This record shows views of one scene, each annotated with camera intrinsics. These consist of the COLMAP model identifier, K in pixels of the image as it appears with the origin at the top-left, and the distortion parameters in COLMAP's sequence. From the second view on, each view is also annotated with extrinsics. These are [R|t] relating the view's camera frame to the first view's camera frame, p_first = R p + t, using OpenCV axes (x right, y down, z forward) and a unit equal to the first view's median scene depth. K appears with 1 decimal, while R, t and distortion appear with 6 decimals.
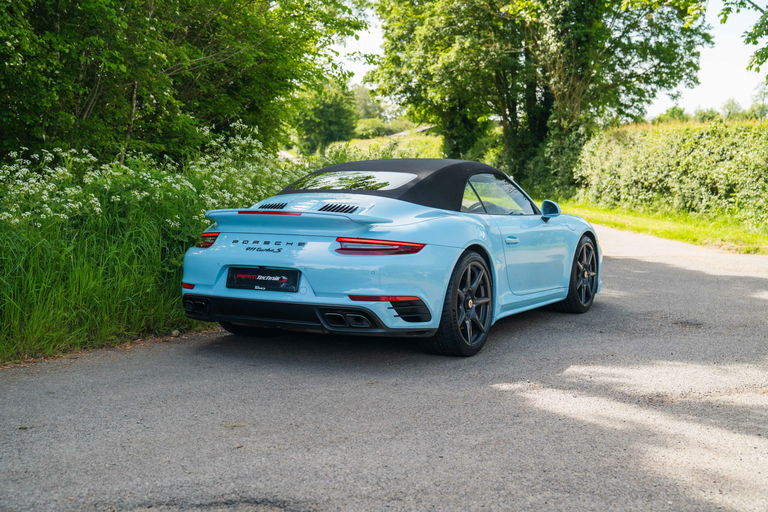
lens RADIAL K [[1021.0, 0, 384.2], [0, 1021.0, 255.7], [0, 0, 1]] dist [-0.004387, 0.000000]
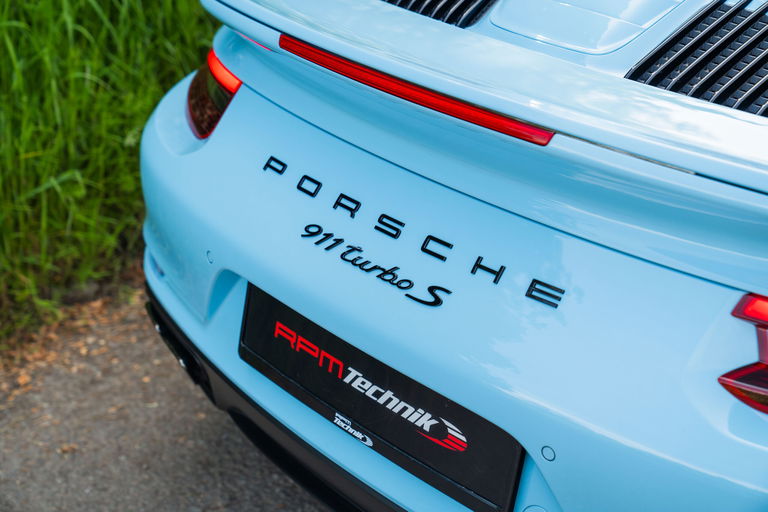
lens RADIAL K [[1305.6, 0, 383.7], [0, 1305.6, 256.1], [0, 0, 1]] dist [0.032353, 0.000000]
pose [[0.947345, 0.125886, -0.294433, -0.009910], [0.005846, 0.912530, 0.408967, -0.029444], [0.320162, -0.389154, 0.863745, 0.198958]]
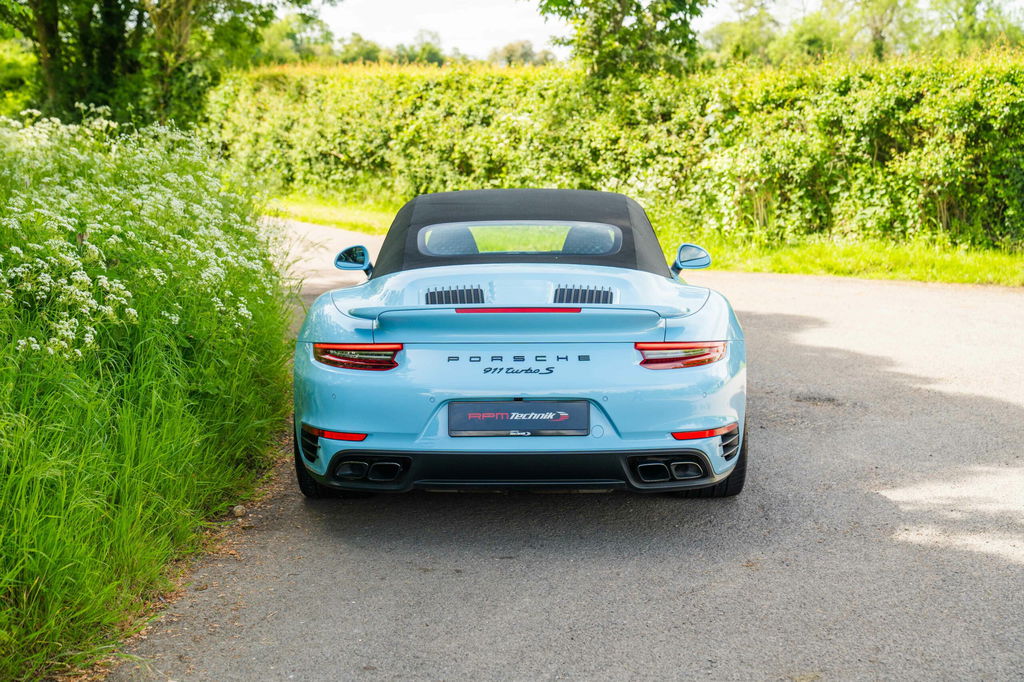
lens RADIAL K [[1536.4, 0, 511.6], [0, 1536.4, 341.4], [0, 0, 1]] dist [0.134043, 0.000000]
pose [[0.882605, -0.076834, 0.463794, -0.141947], [0.046630, 0.995997, 0.076263, -0.024345], [-0.467797, -0.045684, 0.882655, 0.046426]]
